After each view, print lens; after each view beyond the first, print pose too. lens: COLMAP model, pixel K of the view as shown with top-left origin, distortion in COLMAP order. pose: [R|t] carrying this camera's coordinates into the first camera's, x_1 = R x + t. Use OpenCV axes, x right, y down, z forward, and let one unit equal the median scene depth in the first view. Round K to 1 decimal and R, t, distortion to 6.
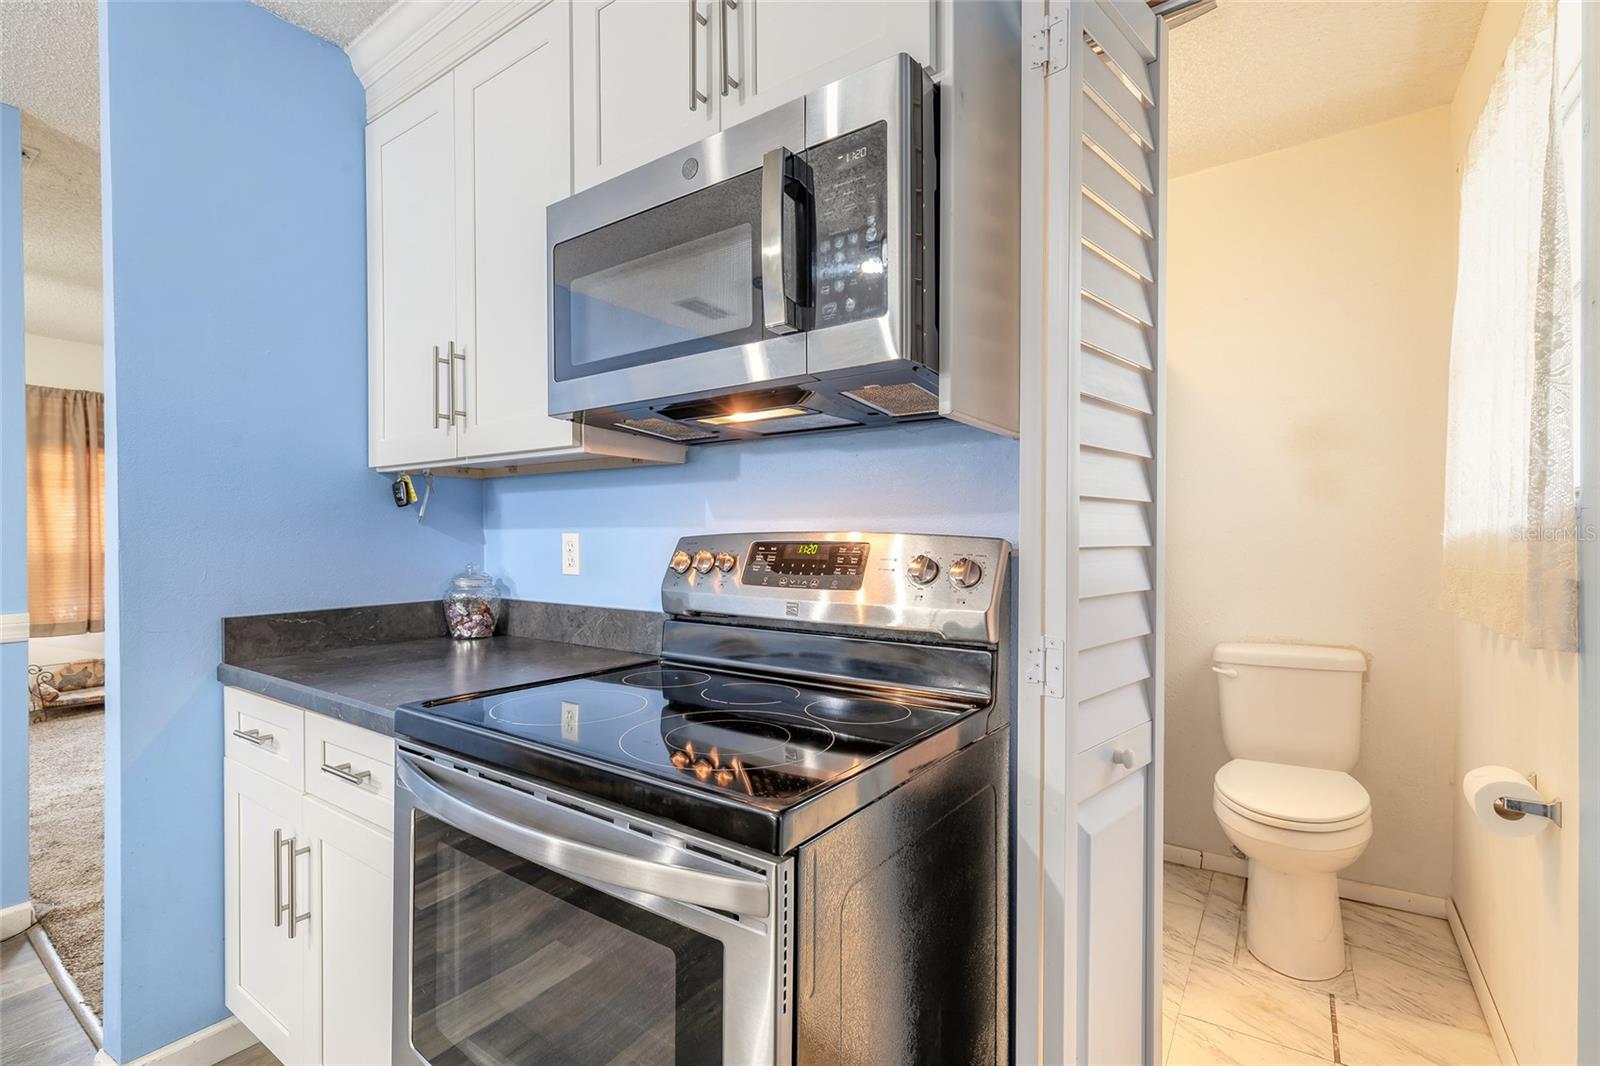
lens RADIAL K [[718.9, 0, 795.6], [0, 718.9, 533.8], [0, 0, 1]] dist [0.006511, -0.000797]
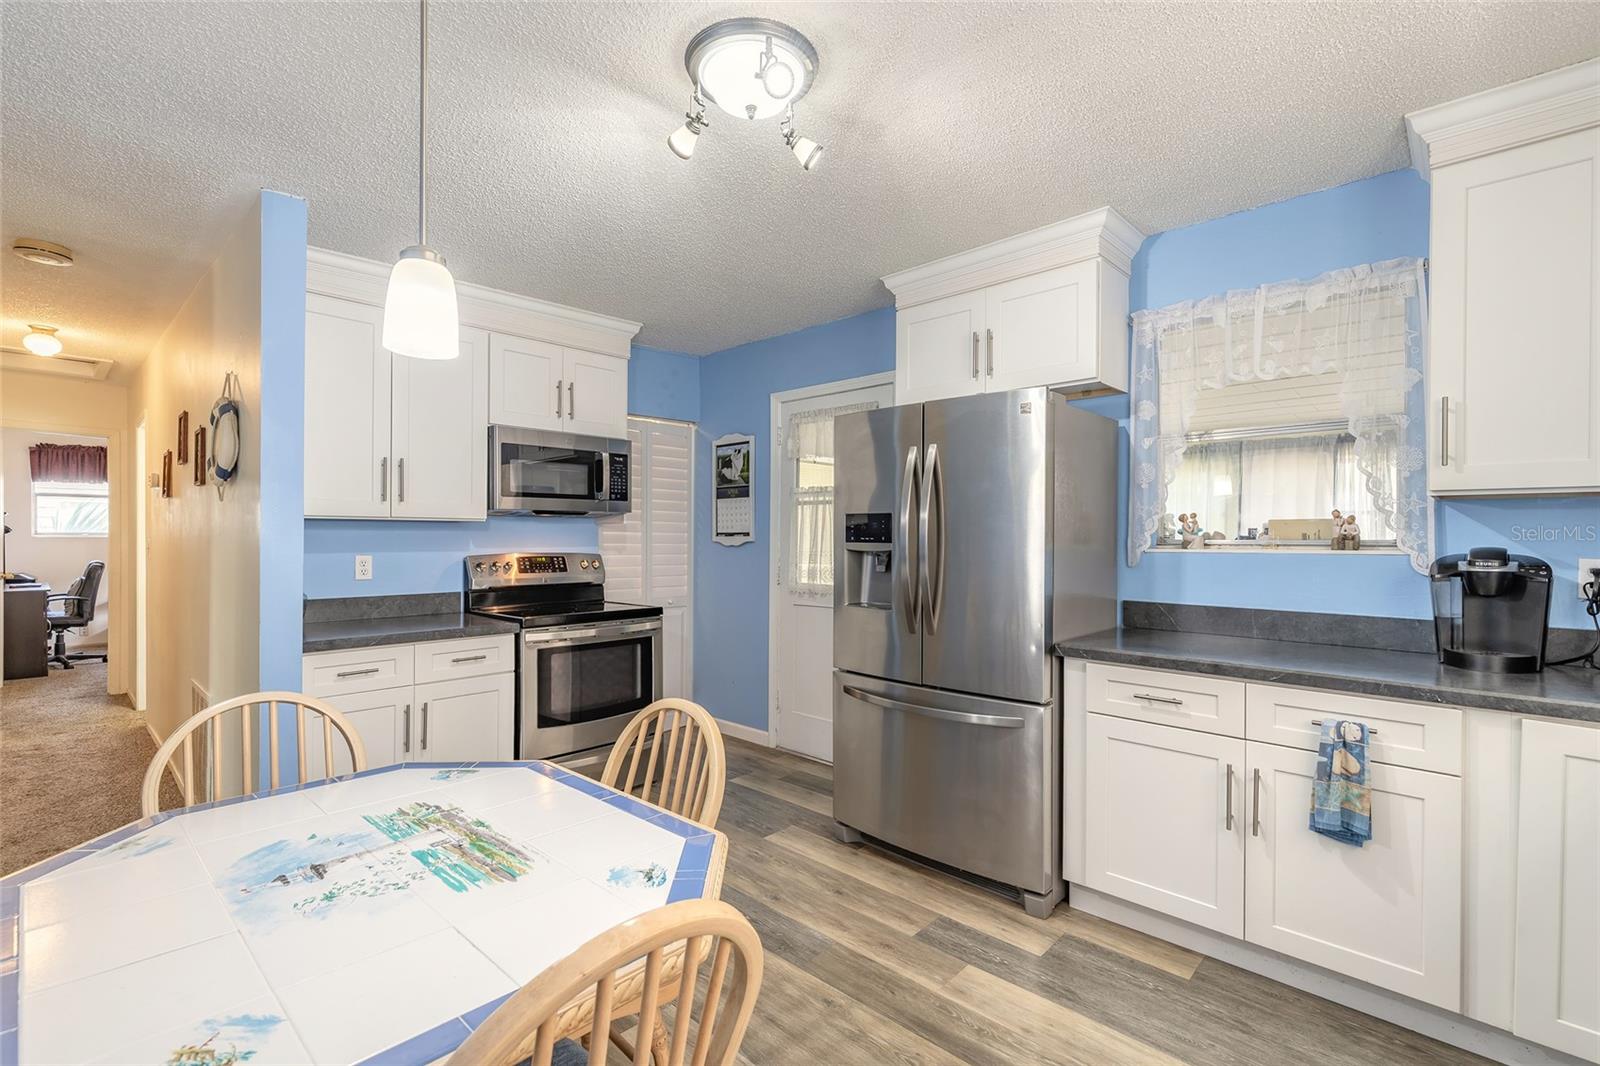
lens RADIAL K [[718.9, 0, 798.3], [0, 718.9, 534.0], [0, 0, 1]] dist [0.006511, -0.000797]
pose [[0.145746, 0.006506, 0.989301, -2.164675], [-0.001575, 0.999979, -0.006344, -0.049976], [-0.989321, -0.000634, 0.145753, -0.327783]]
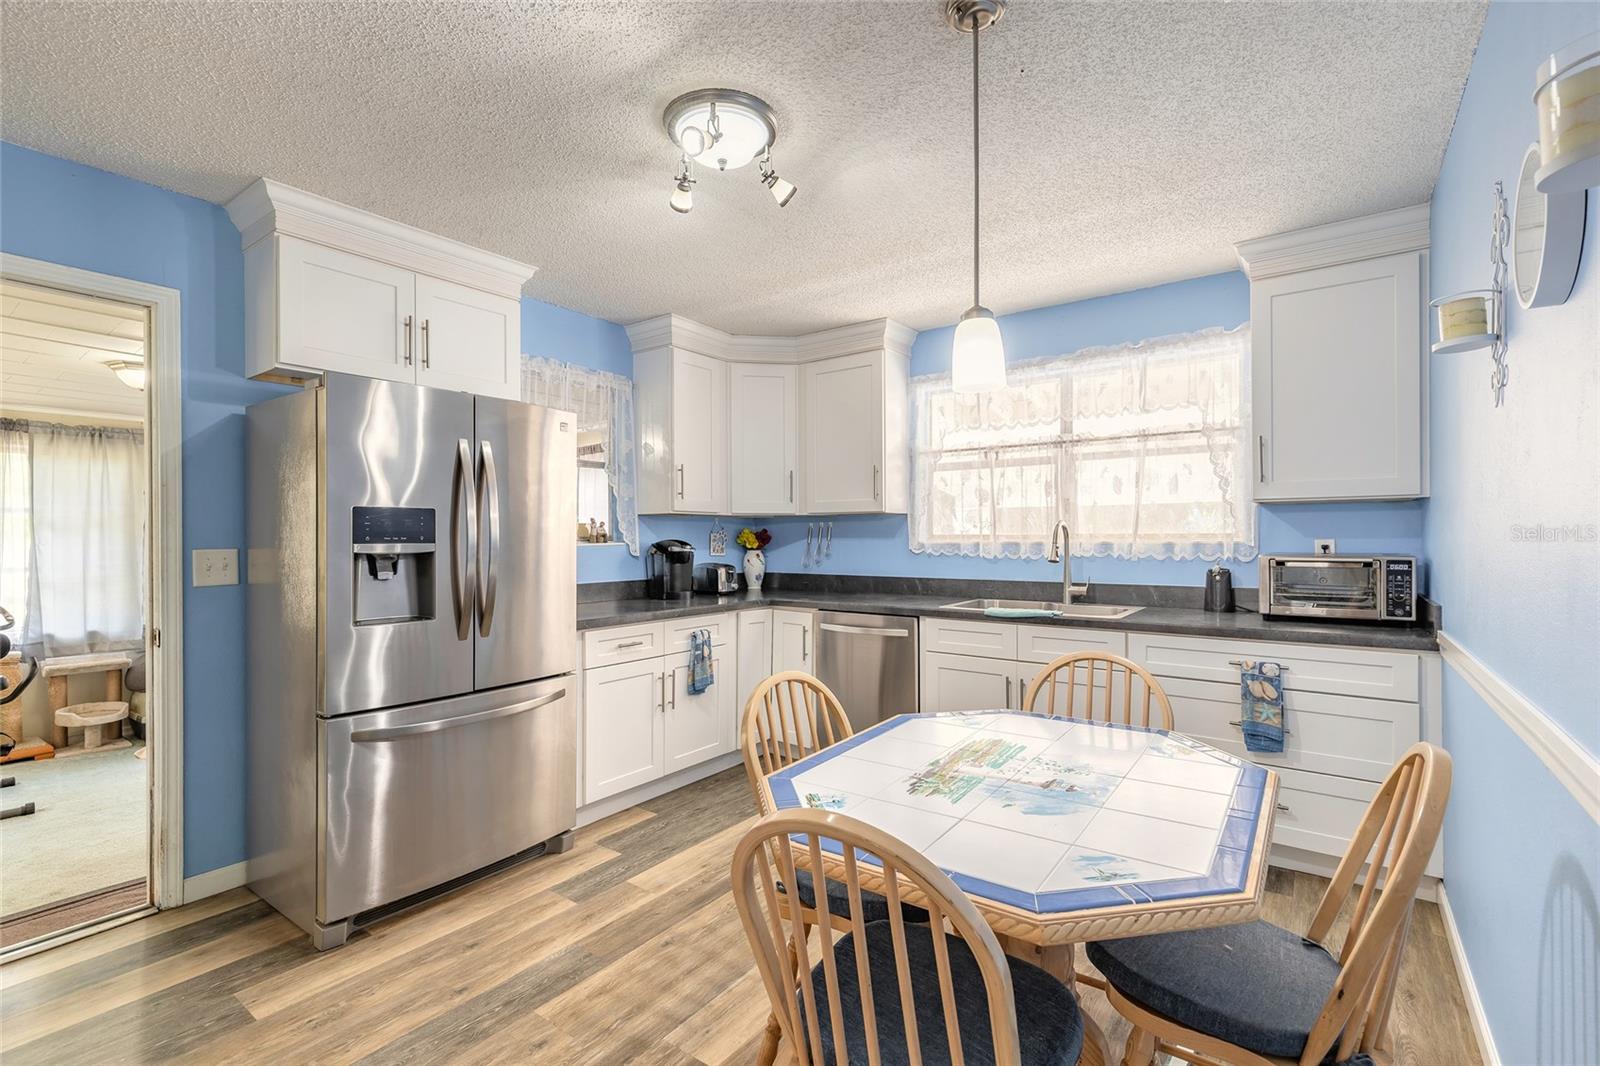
lens RADIAL K [[718.9, 0, 790.9], [0, 718.9, 532.7], [0, 0, 1]] dist [0.006511, -0.000797]
pose [[-0.999611, 0.009231, 0.026320, -1.253481], [0.009174, 0.999955, -0.002295, -0.050503], [-0.026340, -0.002053, -0.999651, 1.137311]]
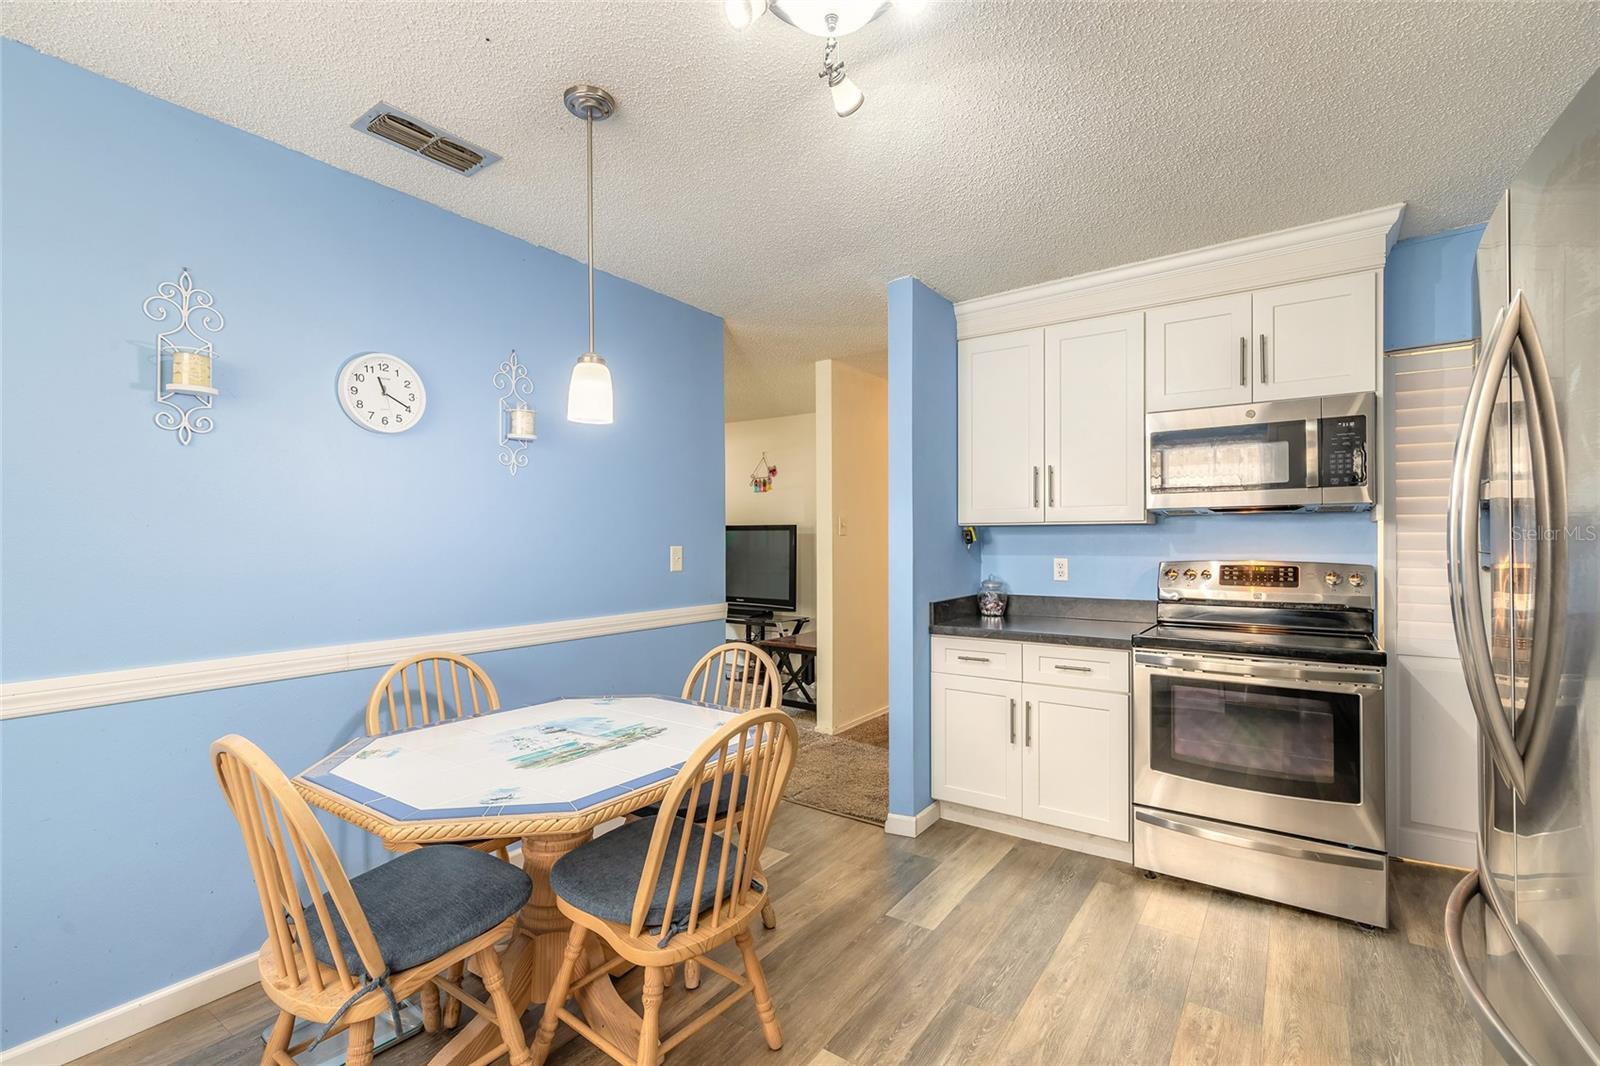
lens RADIAL K [[718.9, 0, 793.6], [0, 718.9, 536.1], [0, 0, 1]] dist [0.006511, -0.000797]
pose [[0.999999, 0.001302, 0.001102, -1.157041], [-0.001295, 0.999983, -0.005627, -0.053100], [-0.001109, 0.005626, 0.999984, -0.980311]]
